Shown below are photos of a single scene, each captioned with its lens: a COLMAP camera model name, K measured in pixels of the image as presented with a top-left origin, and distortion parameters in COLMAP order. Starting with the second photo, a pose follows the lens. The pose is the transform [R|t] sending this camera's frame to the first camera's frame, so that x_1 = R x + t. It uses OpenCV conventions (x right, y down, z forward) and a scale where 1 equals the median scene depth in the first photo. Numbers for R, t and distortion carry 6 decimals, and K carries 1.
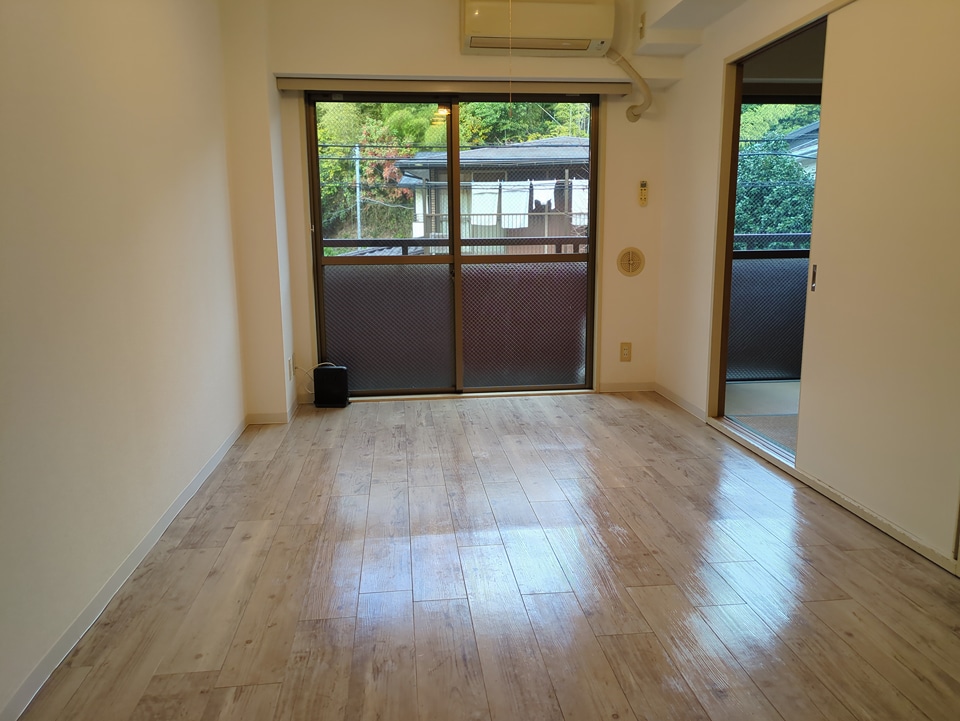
lens RADIAL K [[723.1, 0, 480.6], [0, 723.1, 361.3], [0, 0, 1]] dist [0.038823, -0.015913]
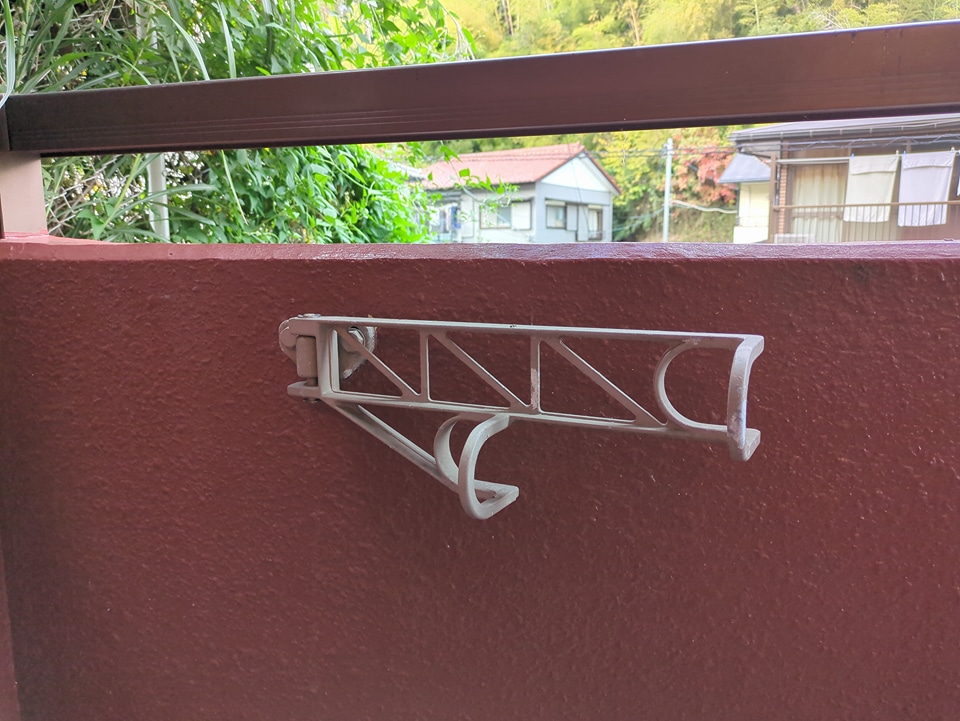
lens RADIAL K [[723.1, 0, 479.9], [0, 723.1, 360.0], [0, 0, 1]] dist [0.038823, -0.015913]
pose [[0.918119, 0.059672, -0.391786, -0.022149], [-0.067161, 0.997727, -0.005427, -0.016753], [0.390572, 0.031295, 0.920040, 0.118661]]
